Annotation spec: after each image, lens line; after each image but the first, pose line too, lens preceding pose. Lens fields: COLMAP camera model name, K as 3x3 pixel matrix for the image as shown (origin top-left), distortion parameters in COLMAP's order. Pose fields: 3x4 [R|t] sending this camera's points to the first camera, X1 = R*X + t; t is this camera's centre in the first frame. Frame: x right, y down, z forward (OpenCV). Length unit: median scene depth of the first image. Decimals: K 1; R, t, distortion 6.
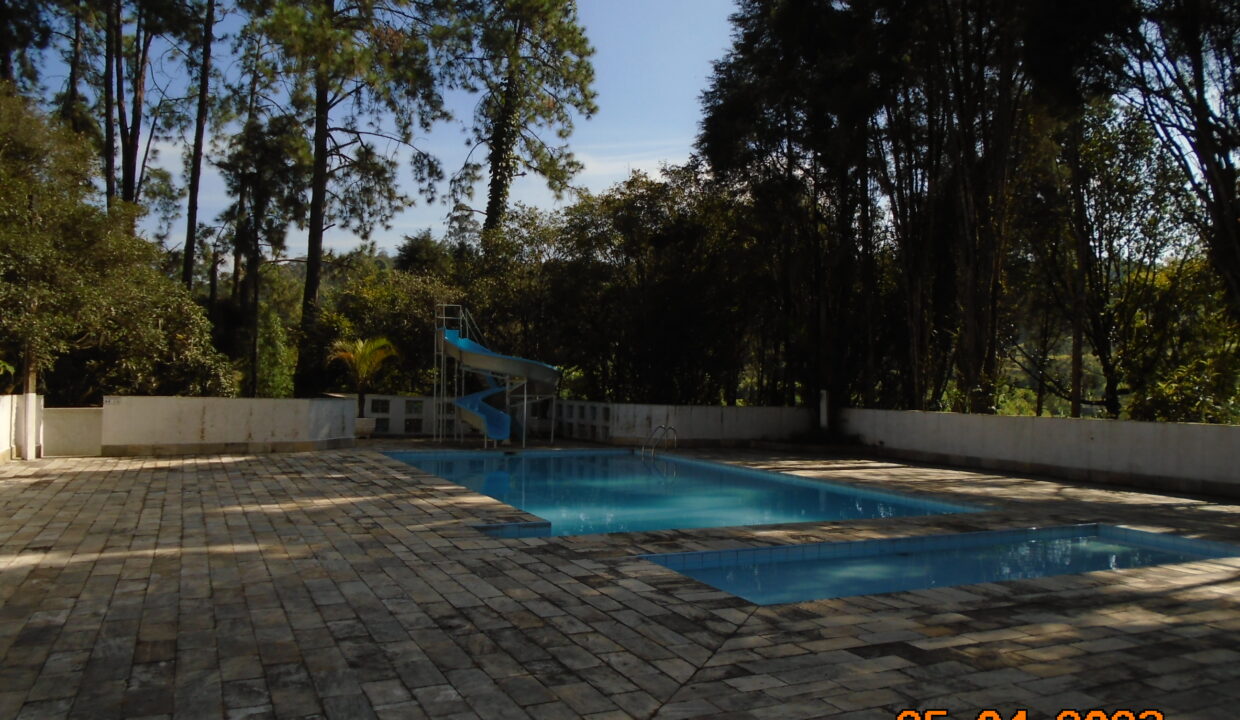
lens RADIAL K [[932.1, 0, 613.6], [0, 932.1, 352.5], [0, 0, 1]] dist [-0.040776, 0.032354]
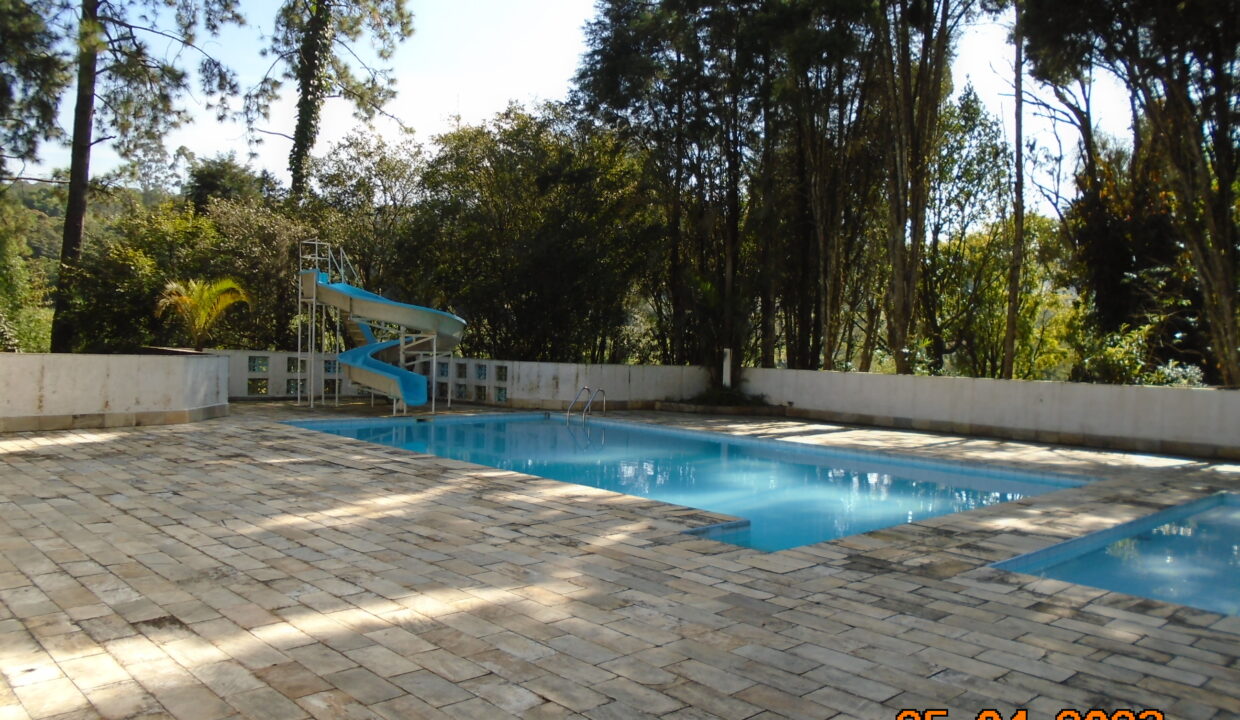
lens RADIAL K [[932.1, 0, 613.6], [0, 932.1, 352.5], [0, 0, 1]] dist [-0.040776, 0.032354]
pose [[0.949306, 0.007615, 0.314260, -0.237419], [-0.023775, 0.998582, 0.047623, 0.001727], [-0.313452, -0.052680, 0.948142, 0.157616]]
